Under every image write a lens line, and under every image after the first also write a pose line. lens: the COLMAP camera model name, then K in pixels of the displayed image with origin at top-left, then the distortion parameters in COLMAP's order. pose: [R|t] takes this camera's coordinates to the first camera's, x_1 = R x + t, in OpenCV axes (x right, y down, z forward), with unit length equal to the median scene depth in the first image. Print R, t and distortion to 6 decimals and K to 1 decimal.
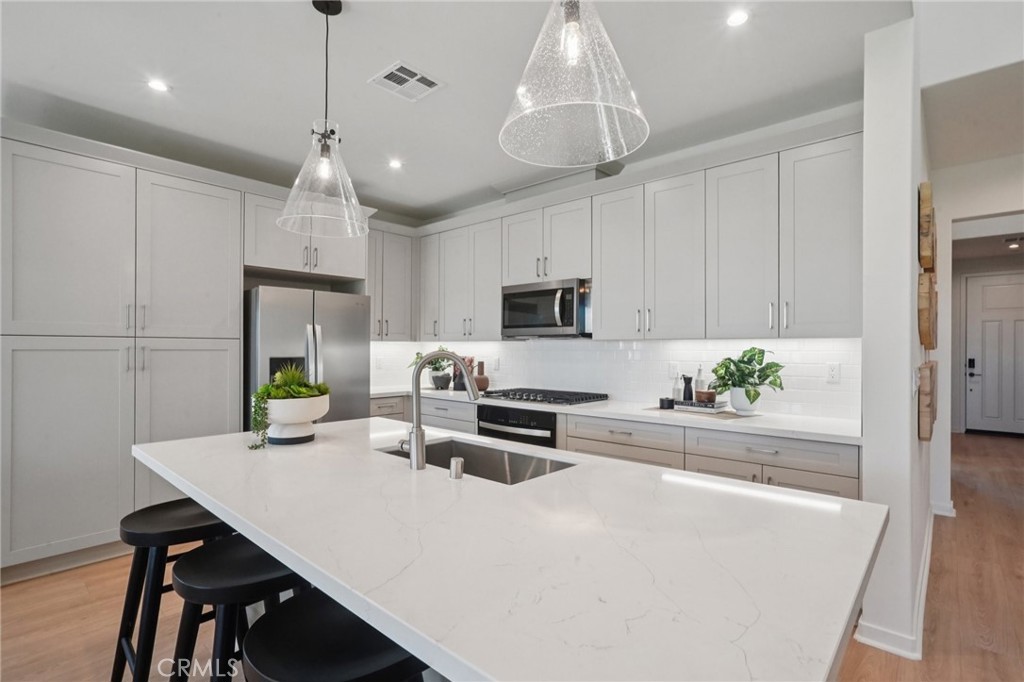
lens RADIAL K [[490.4, 0, 512.0], [0, 490.4, 341.0], [0, 0, 1]] dist [-0.039107, 0.027466]
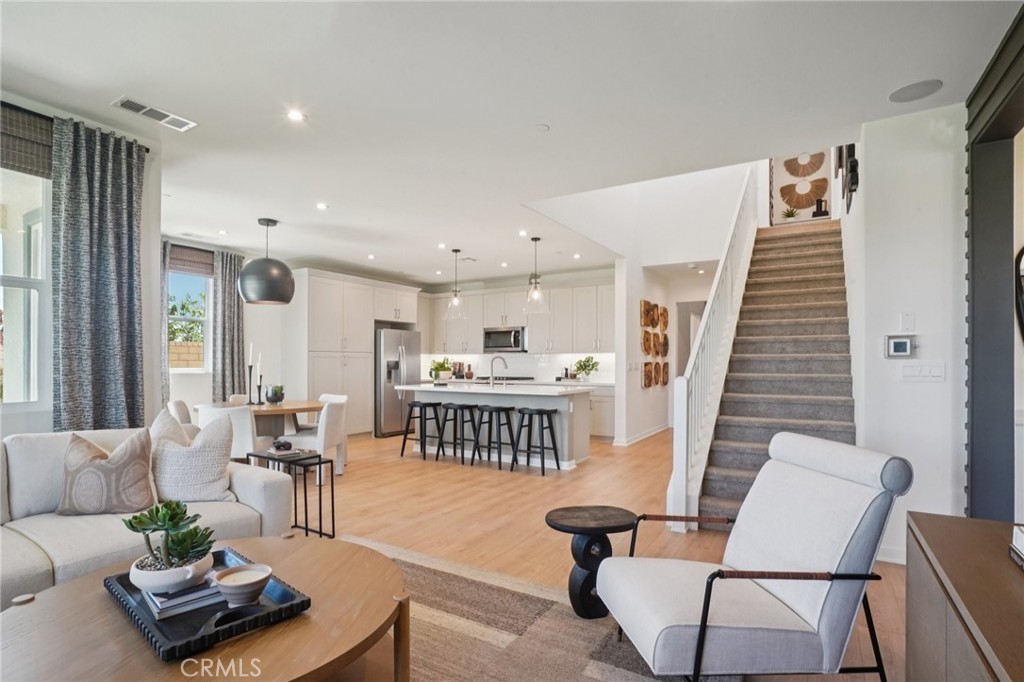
lens RADIAL K [[513.0, 0, 508.6], [0, 513.0, 347.9], [0, 0, 1]] dist [-0.056252, 0.032044]
pose [[0.983063, 0.001806, 0.183261, -0.389887], [0.000816, 0.999898, -0.014229, 0.007388], [-0.183268, 0.014137, 0.982961, -1.443069]]
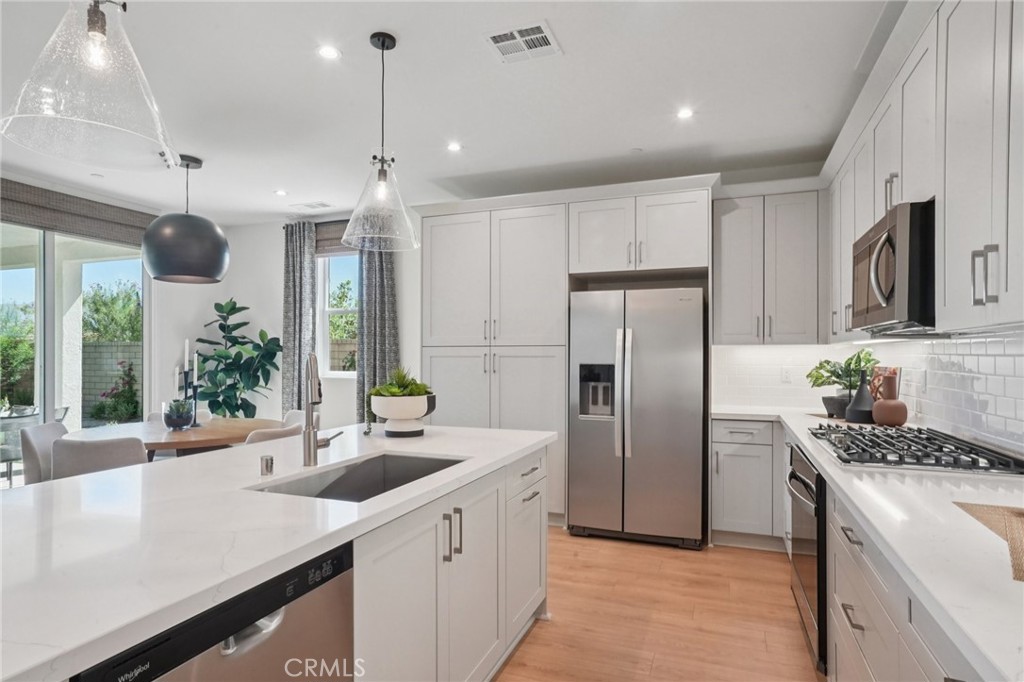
lens RADIAL K [[568.9, 0, 511.5], [0, 568.9, 350.0], [0, 0, 1]] dist [-0.032731, 0.044676]
pose [[0.357848, -0.015451, -0.933652, 0.541261], [0.014023, 0.999839, -0.011172, 0.016884], [0.933675, -0.009095, 0.358007, 0.469804]]
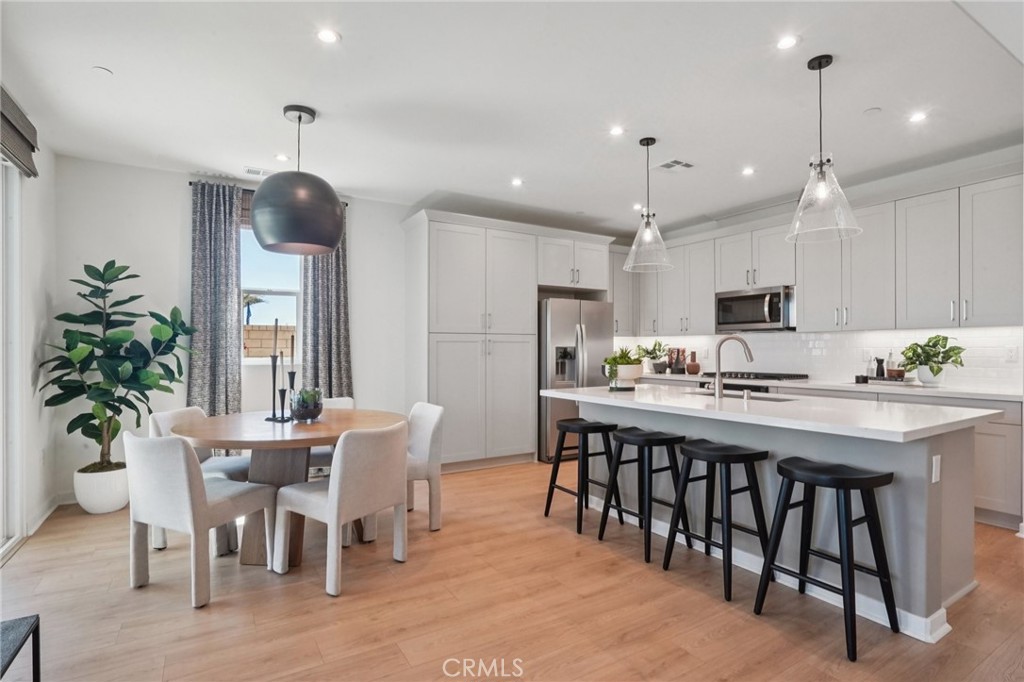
lens RADIAL K [[513.0, 0, 508.6], [0, 513.0, 347.9], [0, 0, 1]] dist [-0.056252, 0.032044]
pose [[0.959289, -0.006237, -0.282359, -0.203551], [0.009692, 0.999894, 0.010841, 0.018733], [0.282261, -0.013137, 0.959248, -0.541694]]
